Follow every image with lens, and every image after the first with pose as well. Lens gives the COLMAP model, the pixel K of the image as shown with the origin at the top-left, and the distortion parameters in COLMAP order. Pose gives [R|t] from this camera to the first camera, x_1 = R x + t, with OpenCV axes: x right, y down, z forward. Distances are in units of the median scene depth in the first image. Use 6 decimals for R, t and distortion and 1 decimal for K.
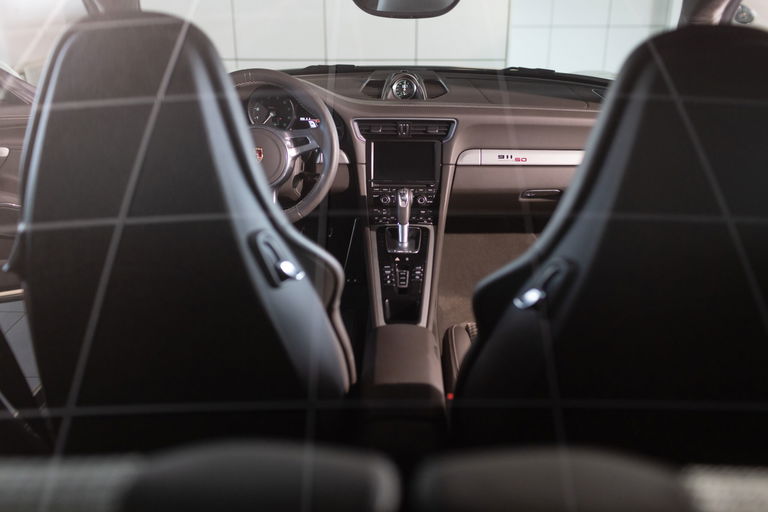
lens RADIAL K [[801.0, 0, 384.0], [0, 801.0, 256.0], [0, 0, 1]] dist [0.004573, 0.002118]
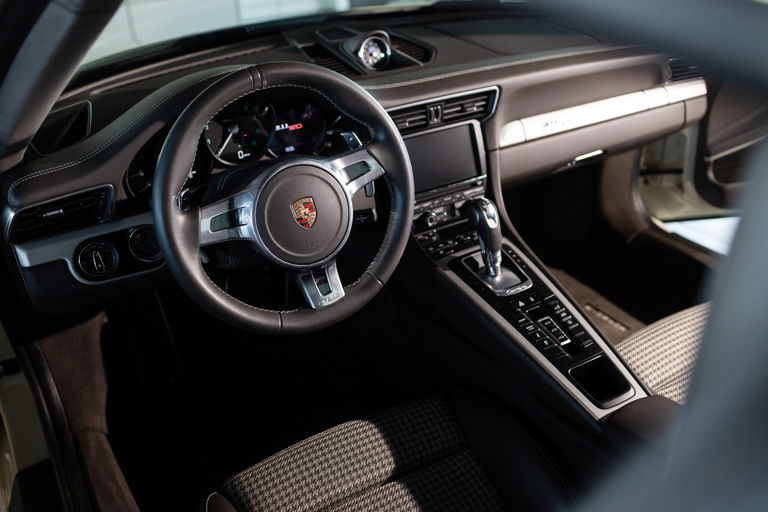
lens RADIAL K [[801.0, 0, 384.0], [0, 801.0, 256.0], [0, 0, 1]] dist [0.004573, 0.002118]
pose [[0.858038, -0.275014, 0.433748, -0.346295], [0.233243, 0.961094, 0.147973, -0.153610], [-0.457567, -0.025797, 0.888801, 0.404514]]
